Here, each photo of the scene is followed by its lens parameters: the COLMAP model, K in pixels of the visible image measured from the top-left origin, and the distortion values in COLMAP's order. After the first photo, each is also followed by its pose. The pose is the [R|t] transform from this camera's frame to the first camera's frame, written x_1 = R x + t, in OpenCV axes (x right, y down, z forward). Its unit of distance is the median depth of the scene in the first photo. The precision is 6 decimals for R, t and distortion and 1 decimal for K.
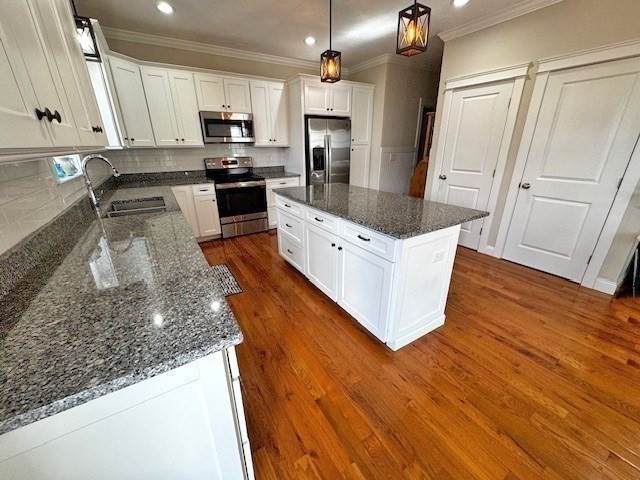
lens RADIAL K [[259.2, 0, 316.1], [0, 259.2, 239.9], [0, 0, 1]] dist [-0.000367, 0.000109]
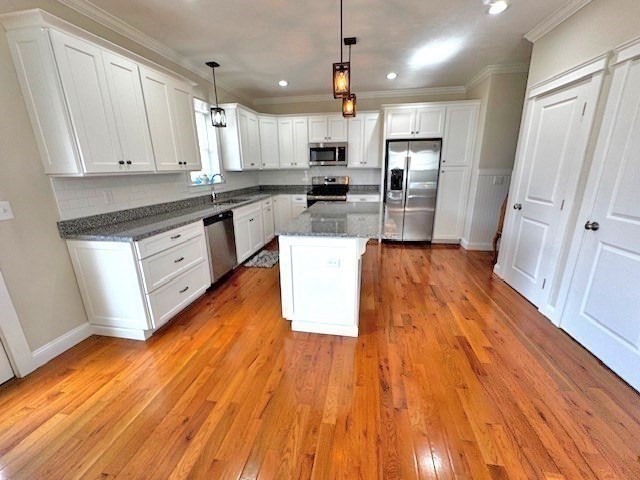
lens RADIAL K [[259.2, 0, 314.0], [0, 259.2, 240.3], [0, 0, 1]] dist [-0.000367, 0.000109]
pose [[0.741753, 0.180098, -0.646040, 0.552350], [-0.222590, 0.974778, 0.016174, -0.017834], [0.632658, 0.131805, 0.763132, 0.025212]]
